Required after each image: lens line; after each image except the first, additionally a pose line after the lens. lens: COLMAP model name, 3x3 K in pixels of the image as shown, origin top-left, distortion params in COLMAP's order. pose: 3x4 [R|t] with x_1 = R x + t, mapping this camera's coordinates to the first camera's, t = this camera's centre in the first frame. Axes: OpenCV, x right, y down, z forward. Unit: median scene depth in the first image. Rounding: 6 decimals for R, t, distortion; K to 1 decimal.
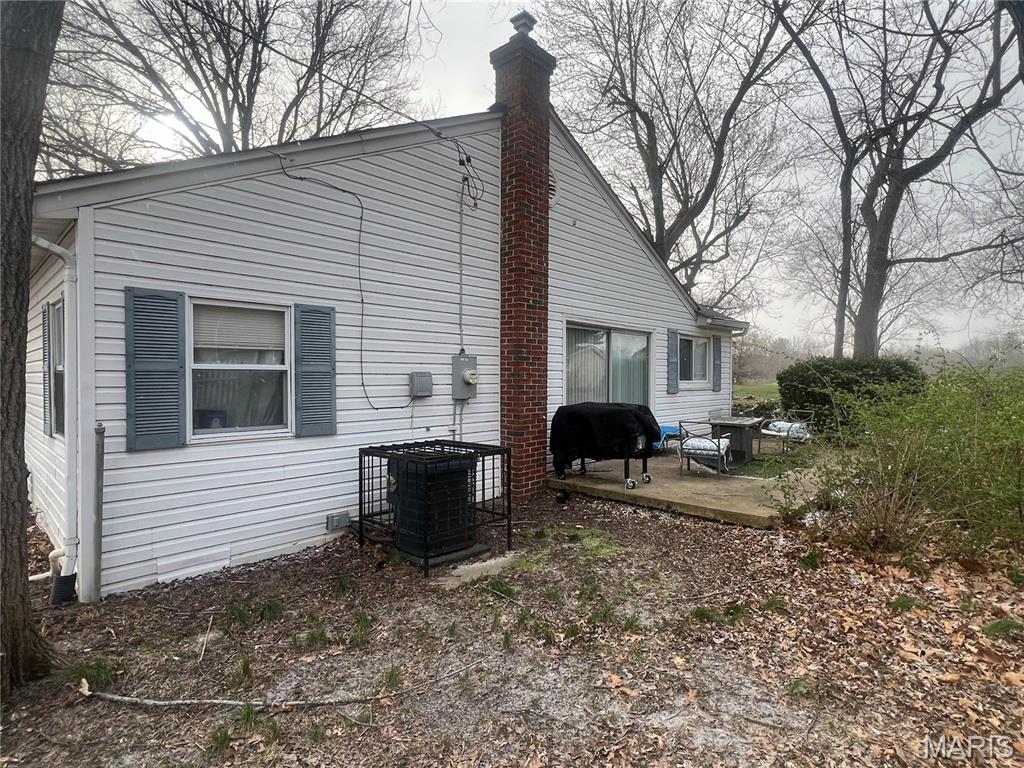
lens RADIAL K [[533.0, 0, 512.0], [0, 533.0, 384.0], [0, 0, 1]] dist [0.001918, -0.000005]
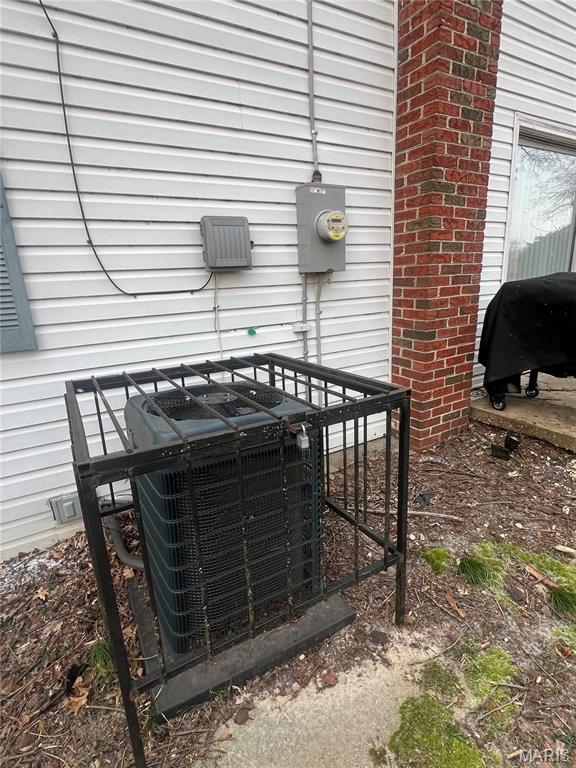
lens RADIAL K [[399.7, 0, 288.0], [0, 399.7, 384.0], [0, 0, 1]] dist [0.001918, -0.000005]
pose [[0.955953, 0.028084, -0.292174, -0.001424], [0.044642, 0.969921, 0.239292, 0.038268], [0.290106, -0.241795, 0.925945, 0.587855]]
